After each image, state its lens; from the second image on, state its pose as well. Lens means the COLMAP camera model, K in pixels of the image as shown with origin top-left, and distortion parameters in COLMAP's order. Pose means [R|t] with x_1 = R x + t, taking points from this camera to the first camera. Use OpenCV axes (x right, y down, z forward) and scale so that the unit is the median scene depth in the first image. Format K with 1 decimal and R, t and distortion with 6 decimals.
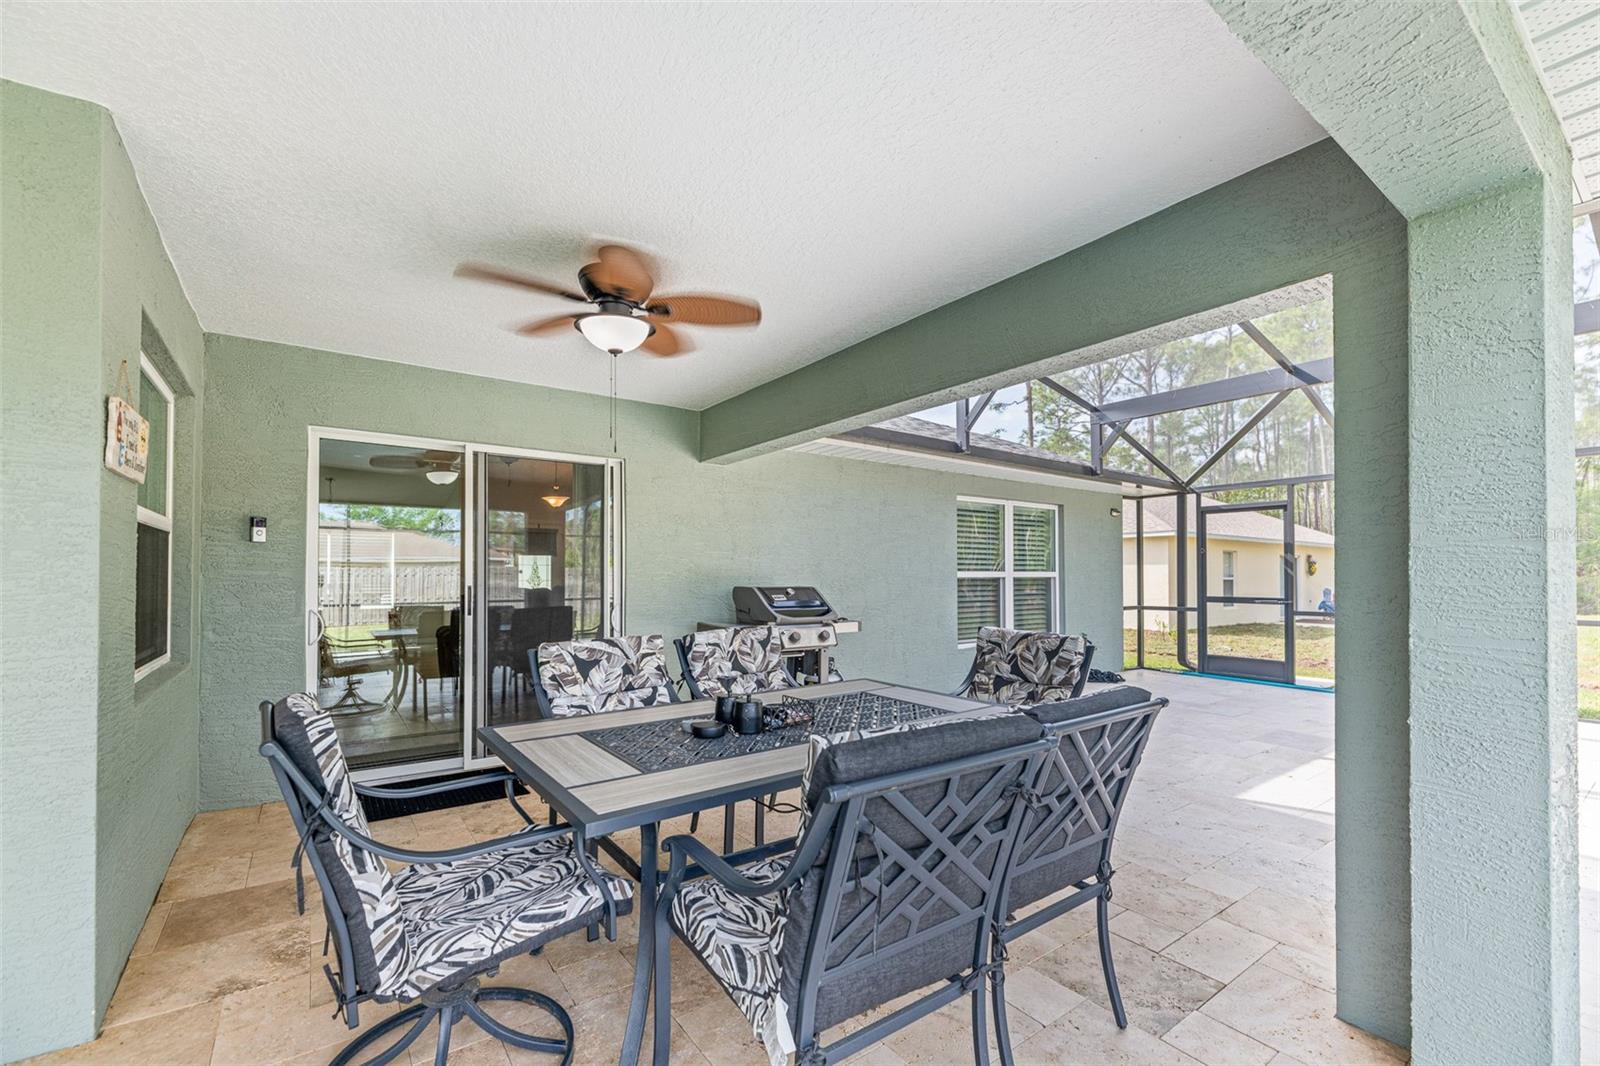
lens RADIAL K [[658.3, 0, 811.5], [0, 658.3, 566.8], [0, 0, 1]] dist [0.003473, 0.000583]
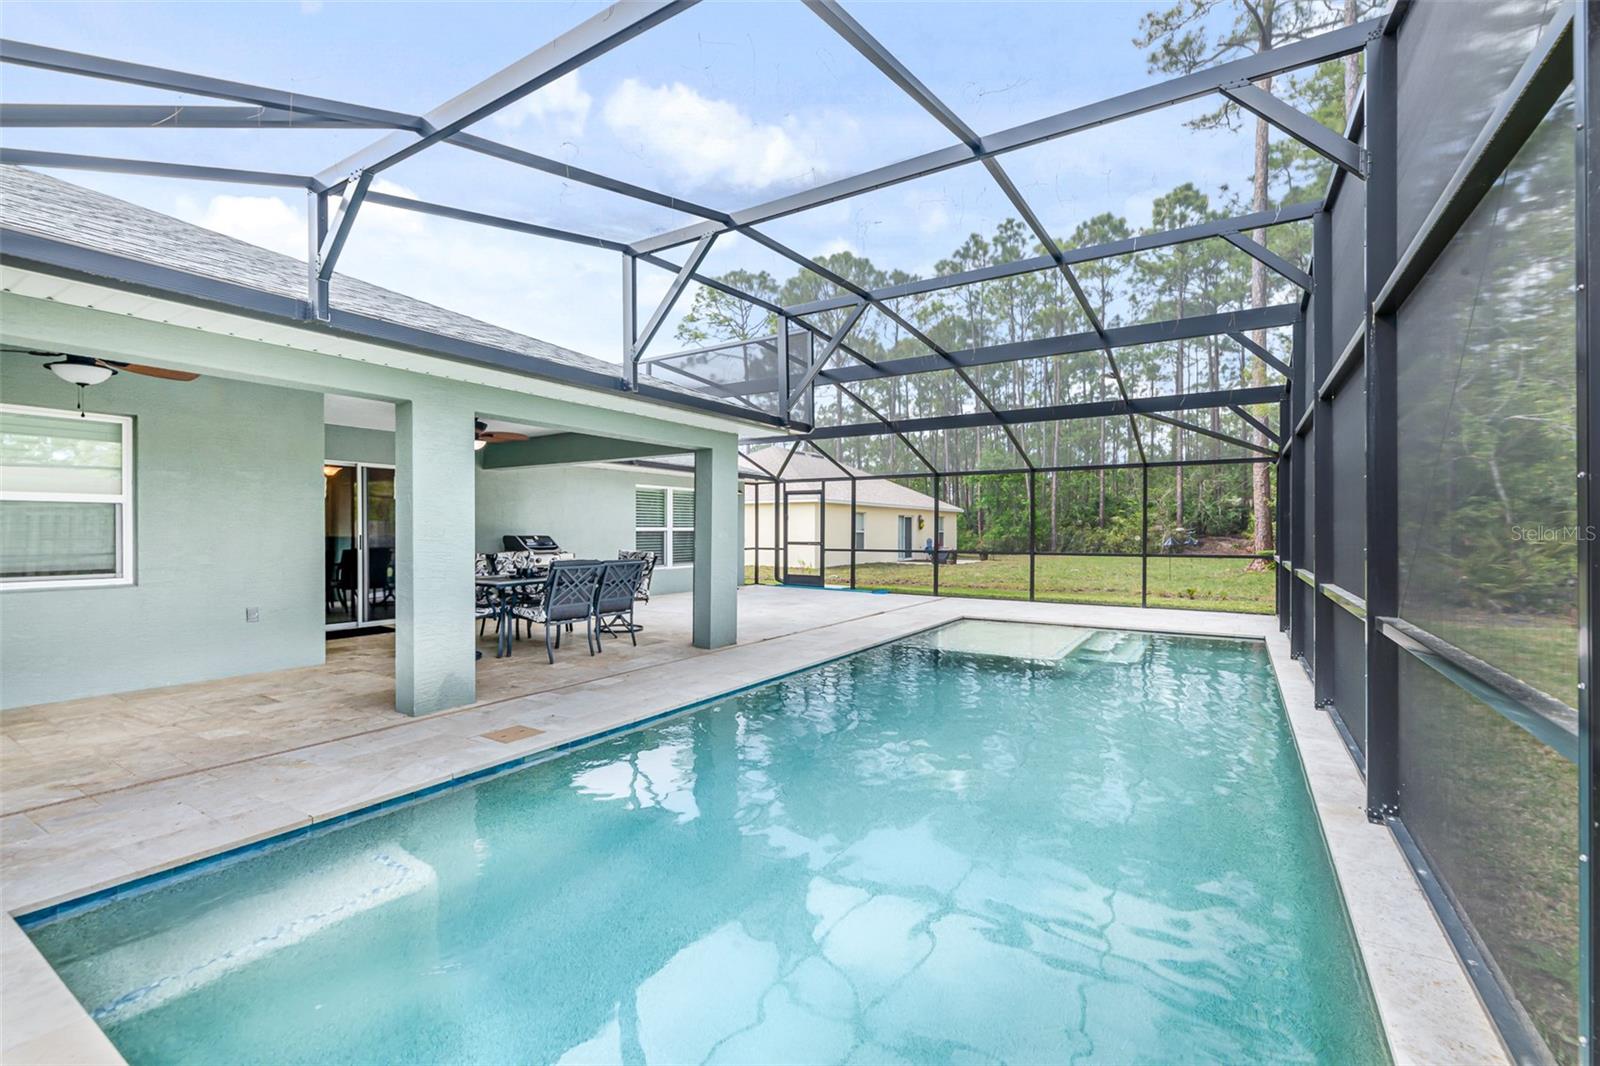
lens RADIAL K [[658.3, 0, 816.5], [0, 658.3, 530.3], [0, 0, 1]] dist [0.003473, 0.000583]
pose [[0.924834, -0.001029, 0.380370, -0.004411], [-0.004304, 0.999904, 0.013170, -0.009875], [-0.380347, -0.013817, 0.924741, -0.767424]]
